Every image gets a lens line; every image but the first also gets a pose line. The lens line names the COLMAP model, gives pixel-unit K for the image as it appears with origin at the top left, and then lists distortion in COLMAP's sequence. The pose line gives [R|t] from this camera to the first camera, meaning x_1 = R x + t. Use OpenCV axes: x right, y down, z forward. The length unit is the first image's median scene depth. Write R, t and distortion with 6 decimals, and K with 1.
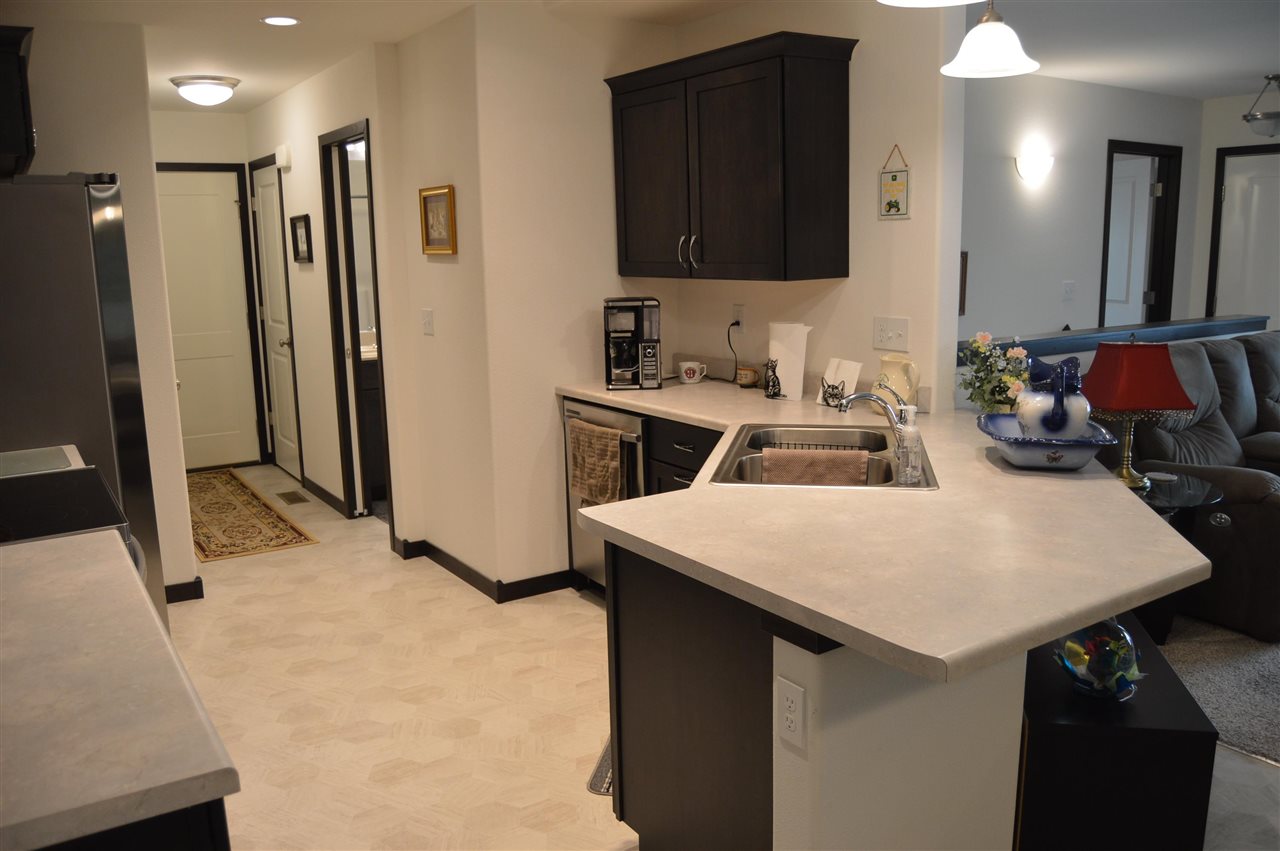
lens RADIAL K [[1020.1, 0, 635.9], [0, 1020.1, 438.8], [0, 0, 1]] dist [-0.087234, 0.035477]
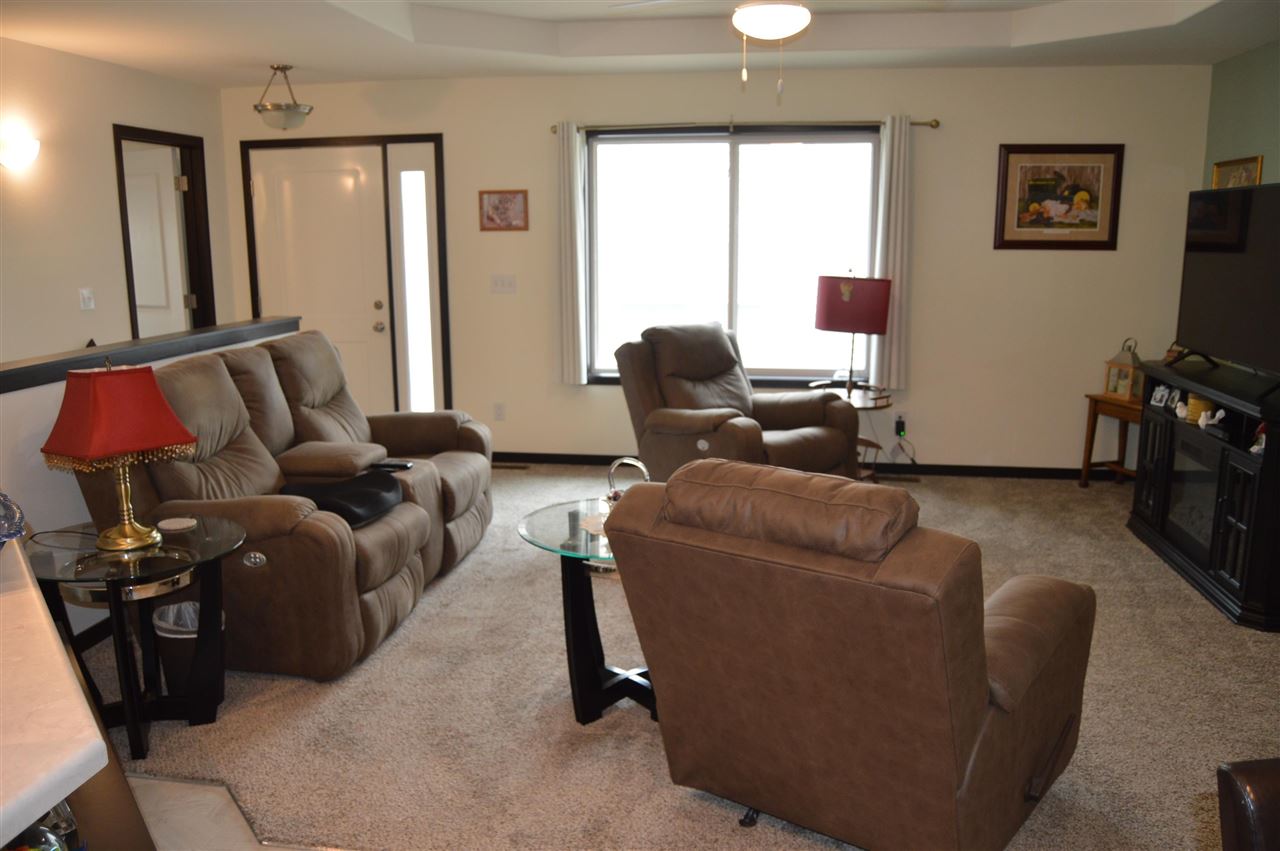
lens RADIAL K [[1020.1, 0, 635.9], [0, 1020.1, 438.8], [0, 0, 1]] dist [-0.087234, 0.035477]
pose [[0.669906, -0.136151, 0.729855, 0.152974], [0.135990, 0.988912, 0.059657, -0.024766], [-0.729885, 0.059289, 0.680994, 0.126926]]
